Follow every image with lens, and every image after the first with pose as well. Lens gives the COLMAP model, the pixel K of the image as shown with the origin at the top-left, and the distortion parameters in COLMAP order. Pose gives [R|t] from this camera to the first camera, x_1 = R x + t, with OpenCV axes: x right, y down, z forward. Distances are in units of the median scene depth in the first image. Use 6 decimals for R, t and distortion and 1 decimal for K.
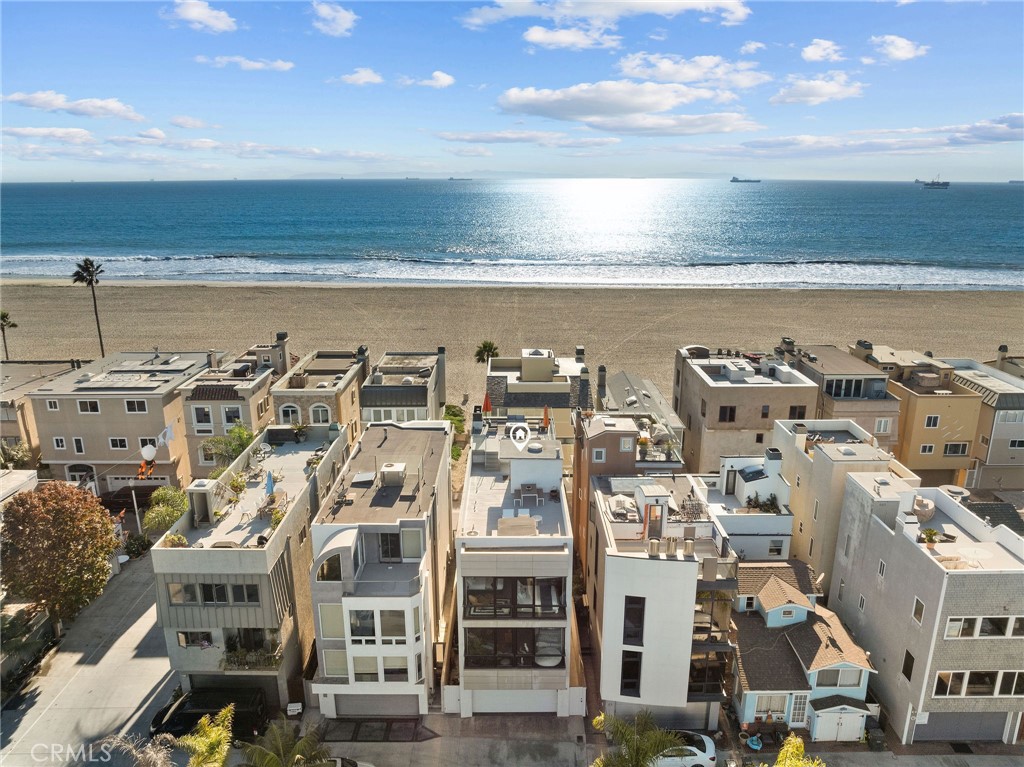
lens RADIAL K [[723.4, 0, 512.0], [0, 723.4, 383.5], [0, 0, 1]] dist [-0.037207, -0.000512]
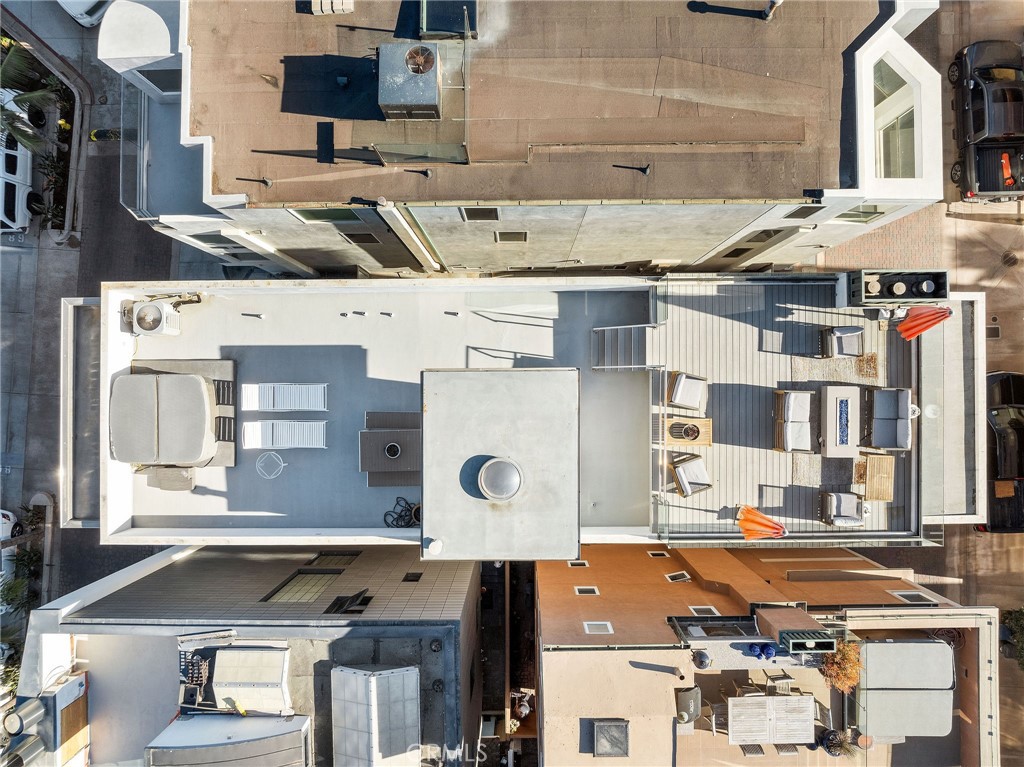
lens RADIAL K [[721.3, 0, 512.0], [0, 721.3, 383.5], [0, 0, 1]] dist [-0.039754, -0.000971]
pose [[0.002508, 0.999920, -0.012428, -0.004897], [-0.264971, 0.012648, 0.964174, -0.160471], [0.964253, 0.000874, 0.264981, 0.653059]]
